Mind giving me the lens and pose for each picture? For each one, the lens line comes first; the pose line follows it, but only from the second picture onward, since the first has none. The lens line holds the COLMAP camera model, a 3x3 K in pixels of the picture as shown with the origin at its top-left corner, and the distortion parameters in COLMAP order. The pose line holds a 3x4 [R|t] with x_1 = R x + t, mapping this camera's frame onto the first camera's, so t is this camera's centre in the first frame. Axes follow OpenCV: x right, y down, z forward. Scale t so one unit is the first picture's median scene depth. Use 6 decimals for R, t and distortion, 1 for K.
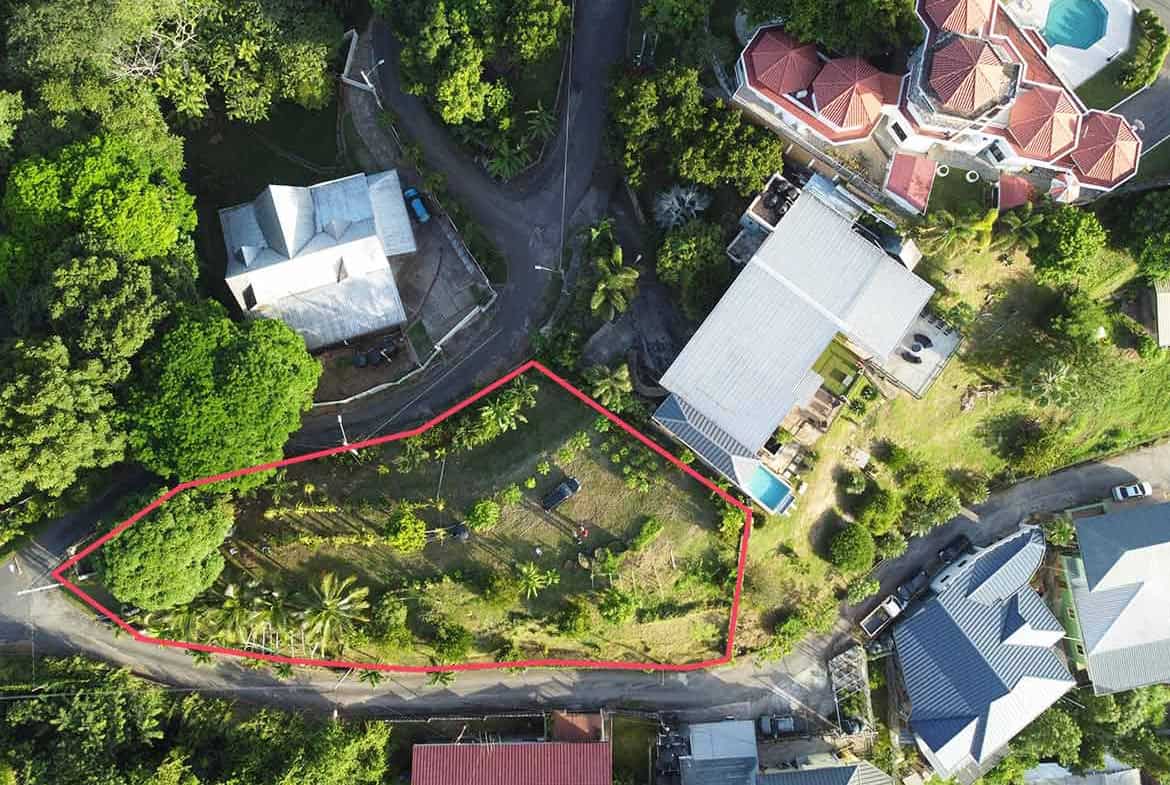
lens RADIAL K [[847.4, 0, 568.9], [0, 847.4, 392.4], [0, 0, 1]] dist [-0.000387, 0.000006]
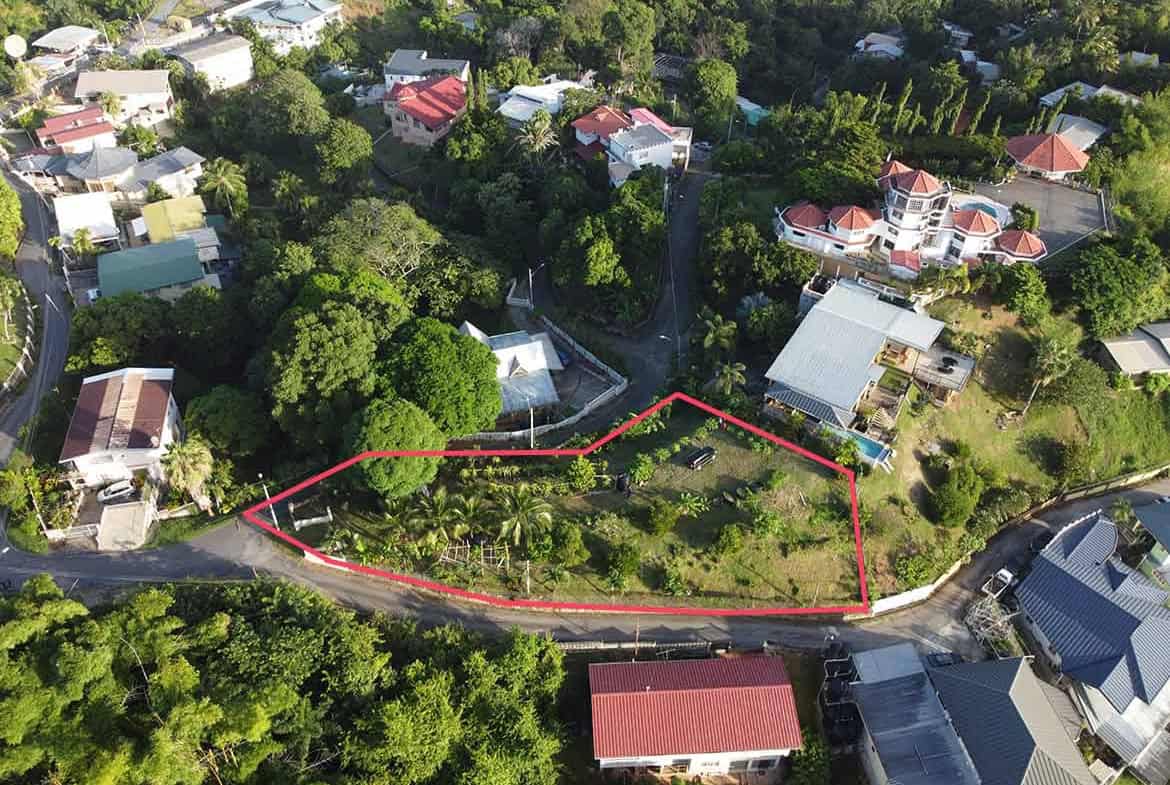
lens RADIAL K [[817.2, 0, 580.8], [0, 817.2, 399.1], [0, 0, 1]] dist [-0.002064, -0.001841]
pose [[0.999382, -0.022869, 0.026688, -0.211499], [0.034781, 0.752665, -0.657484, 0.821967], [-0.005051, 0.658006, 0.752995, 0.049248]]
